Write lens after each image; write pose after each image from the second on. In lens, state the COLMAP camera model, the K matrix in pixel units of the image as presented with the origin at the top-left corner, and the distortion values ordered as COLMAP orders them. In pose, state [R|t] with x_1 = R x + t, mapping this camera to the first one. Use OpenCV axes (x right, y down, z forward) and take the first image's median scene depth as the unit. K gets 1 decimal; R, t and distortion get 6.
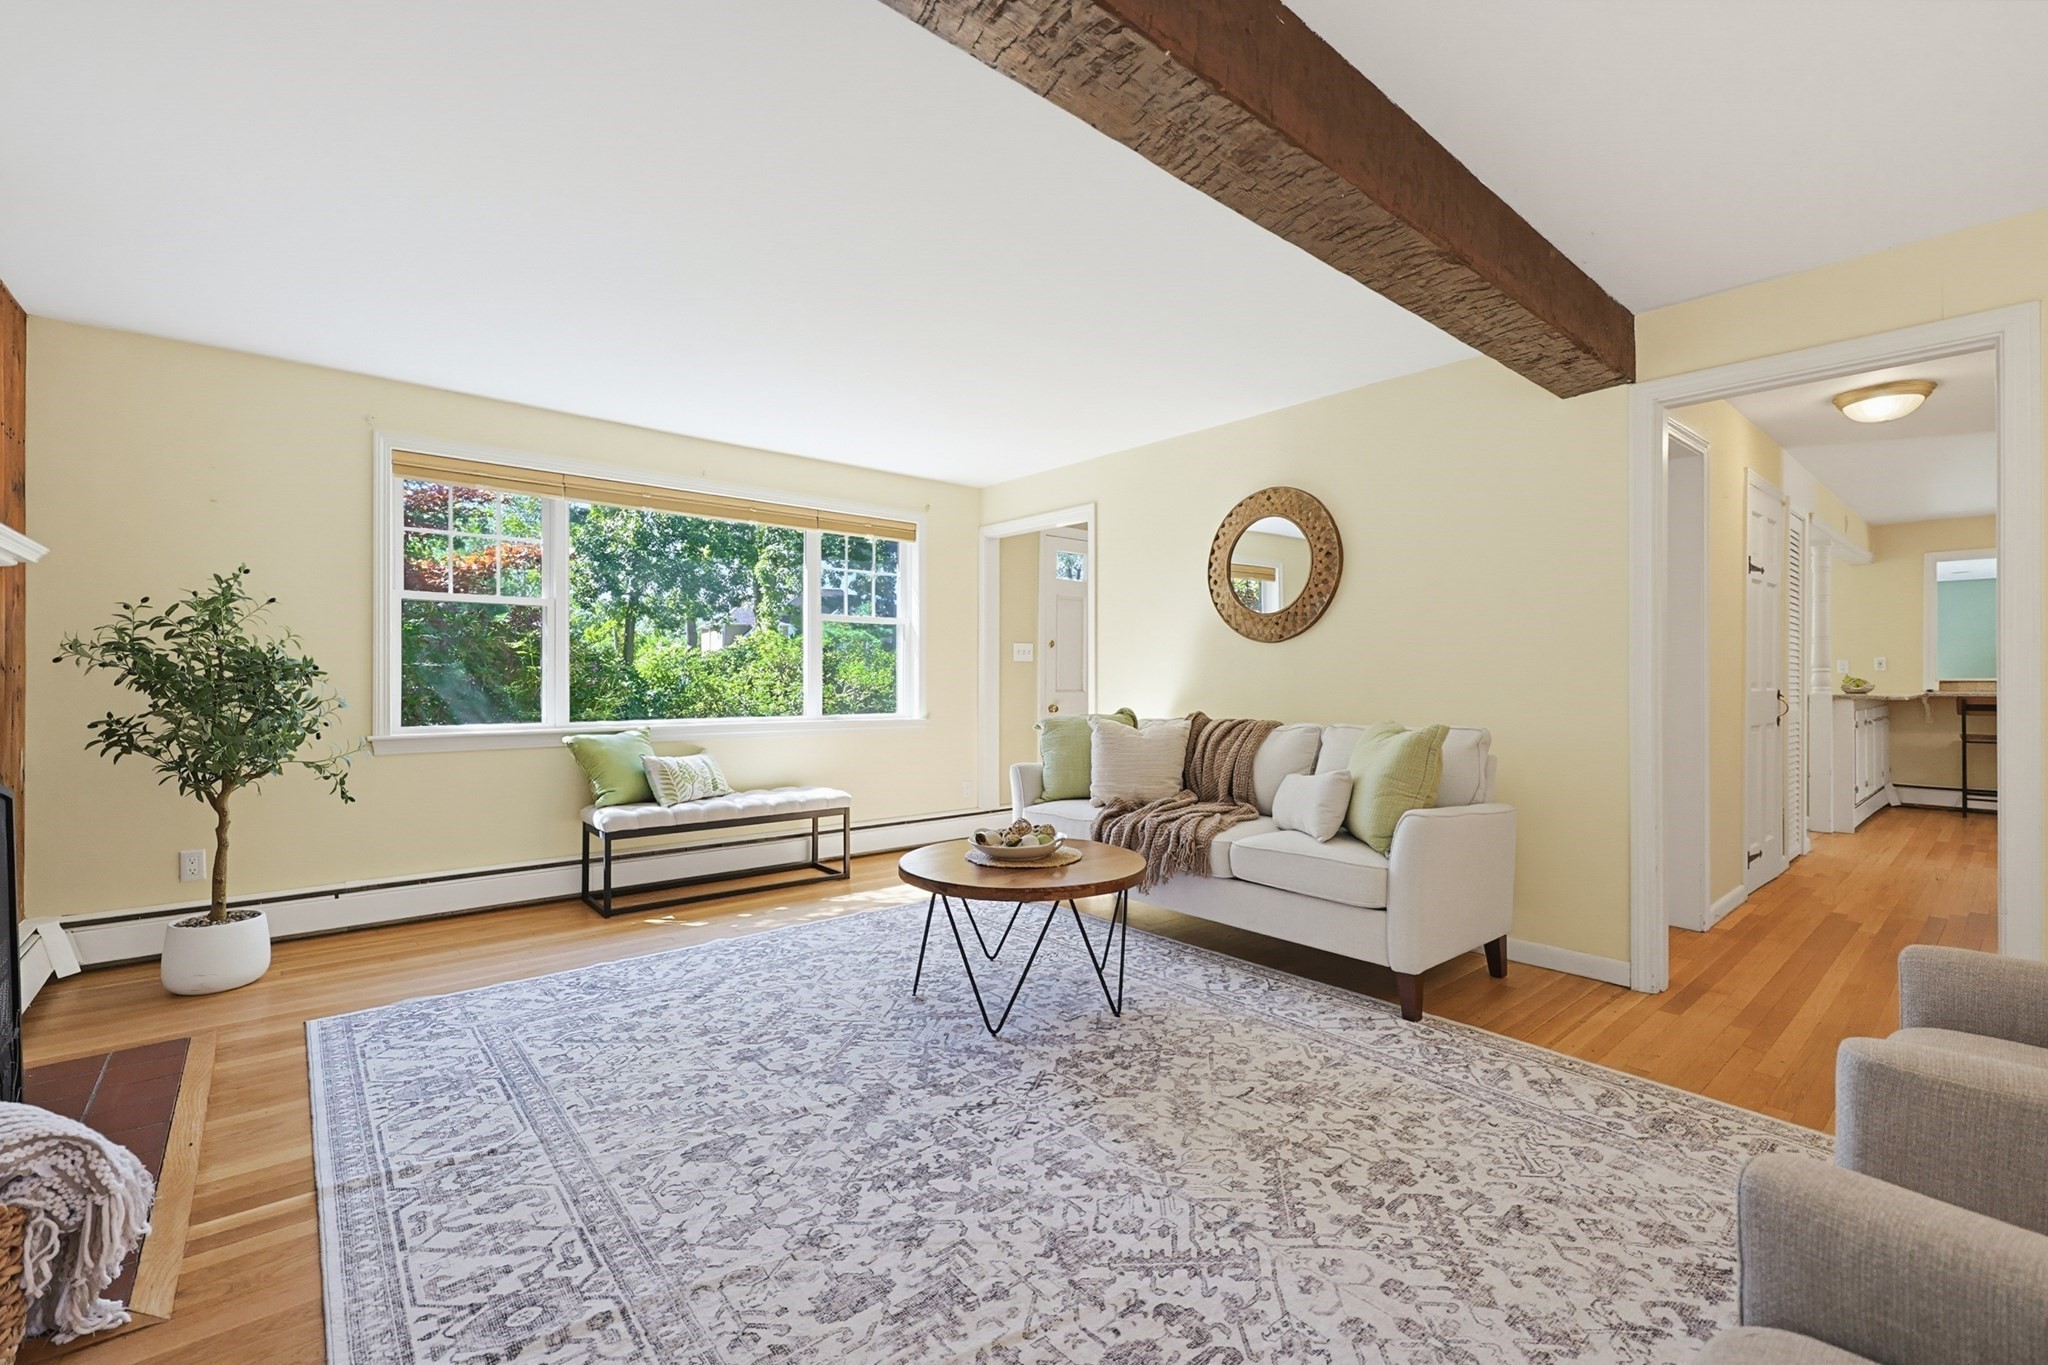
lens RADIAL K [[883.5, 0, 1024.0], [0, 883.5, 682.5], [0, 0, 1]] dist [-0.002077, -0.000261]
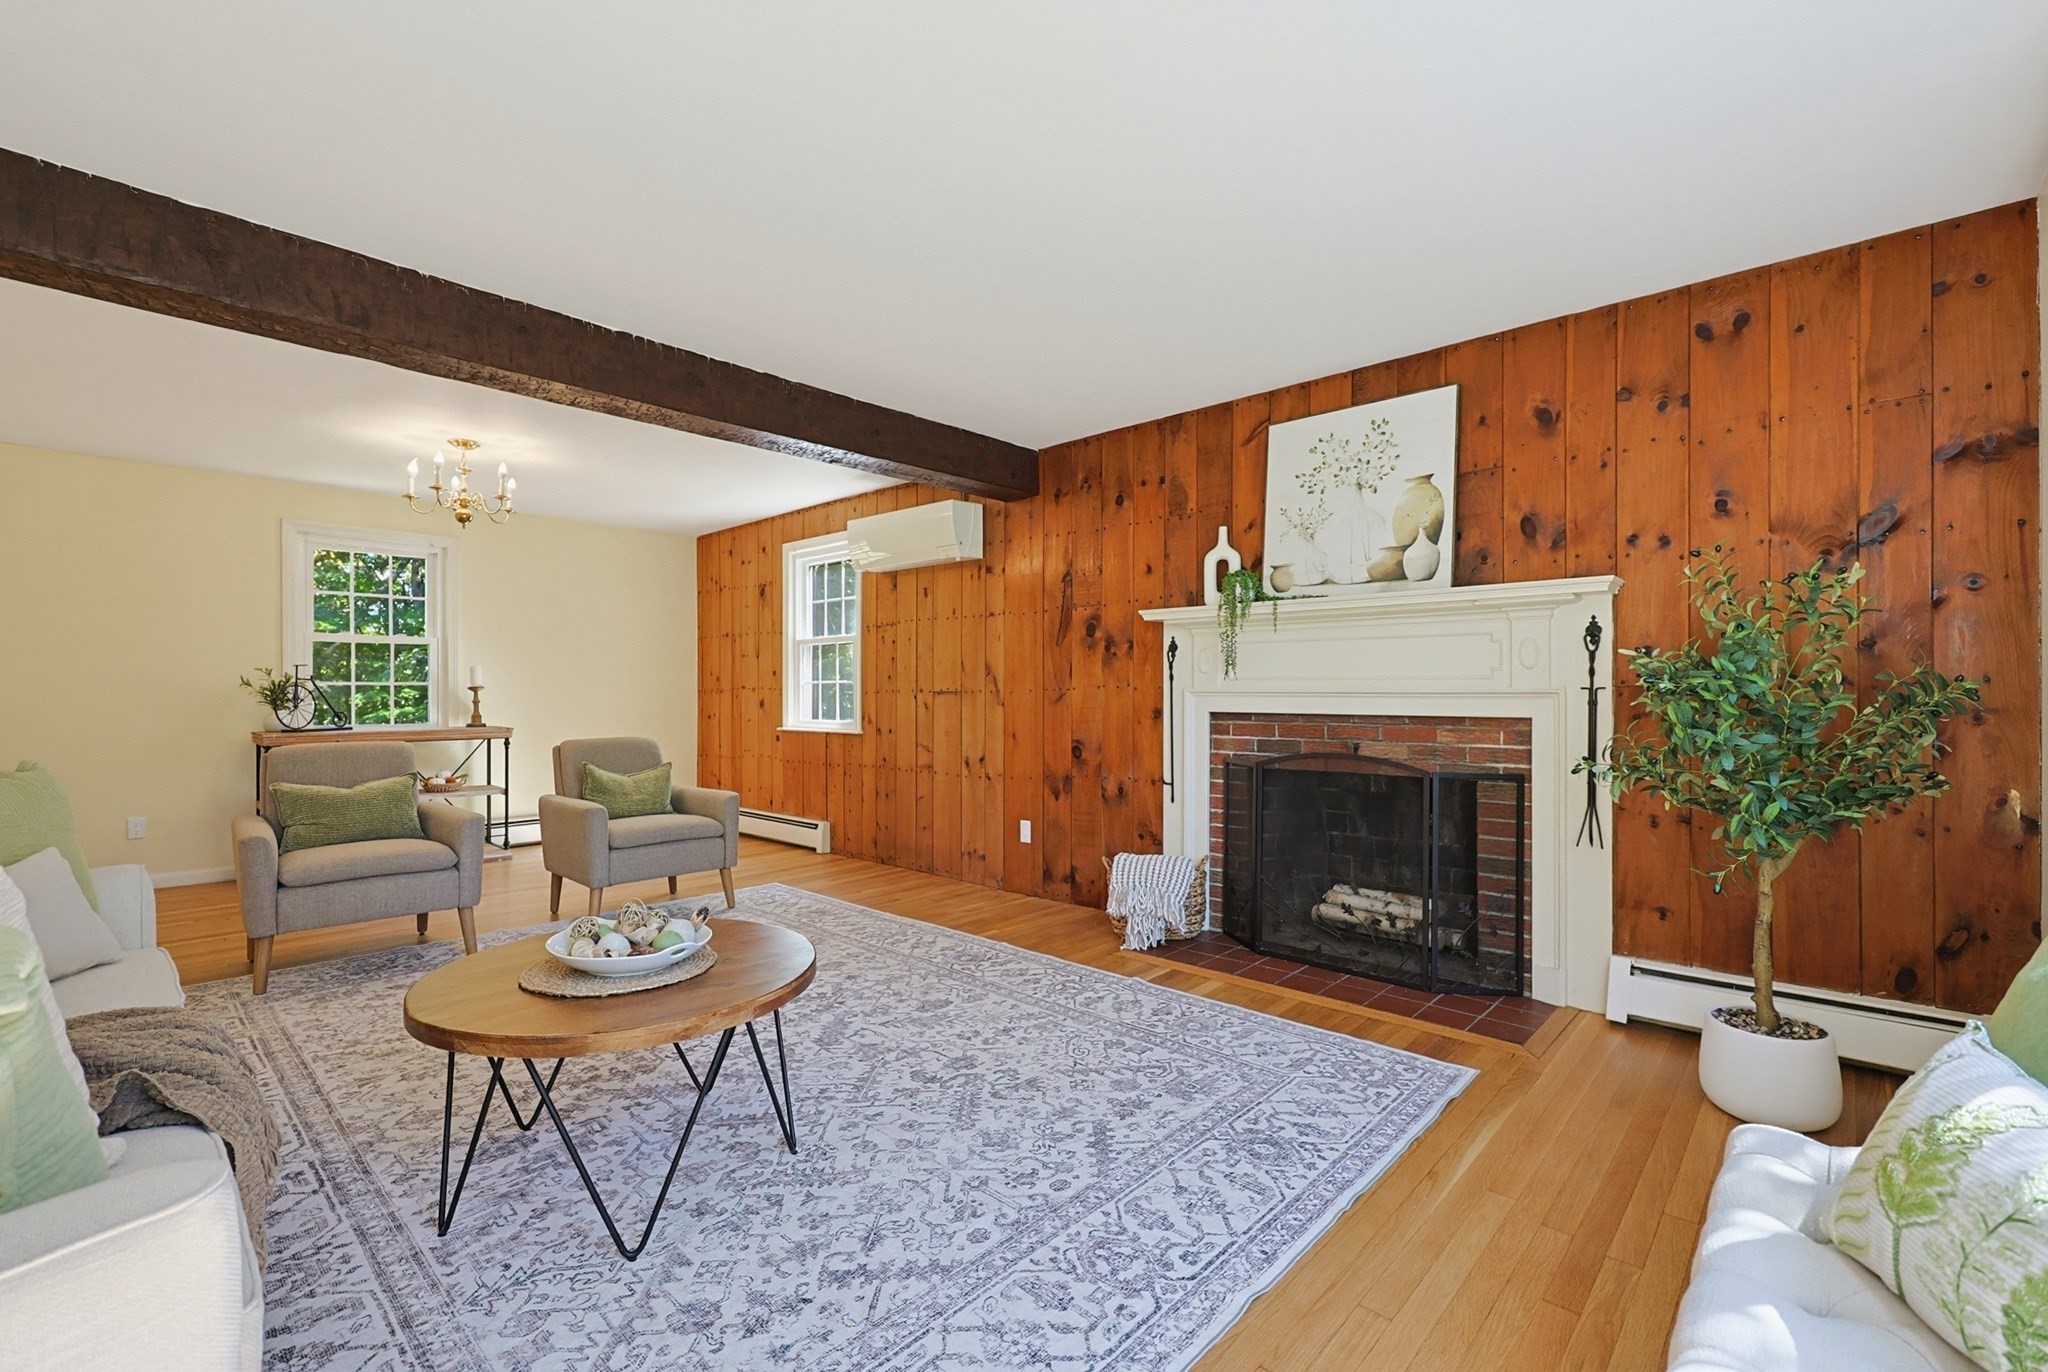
lens RADIAL K [[883.5, 0, 1024.0], [0, 883.5, 686.0], [0, 0, 1]] dist [-0.002077, -0.000261]
pose [[-0.993448, -0.001285, -0.114278, -0.254333], [-0.001241, 0.999999, -0.000455, -0.013099], [0.114279, -0.000311, -0.993449, 1.942991]]
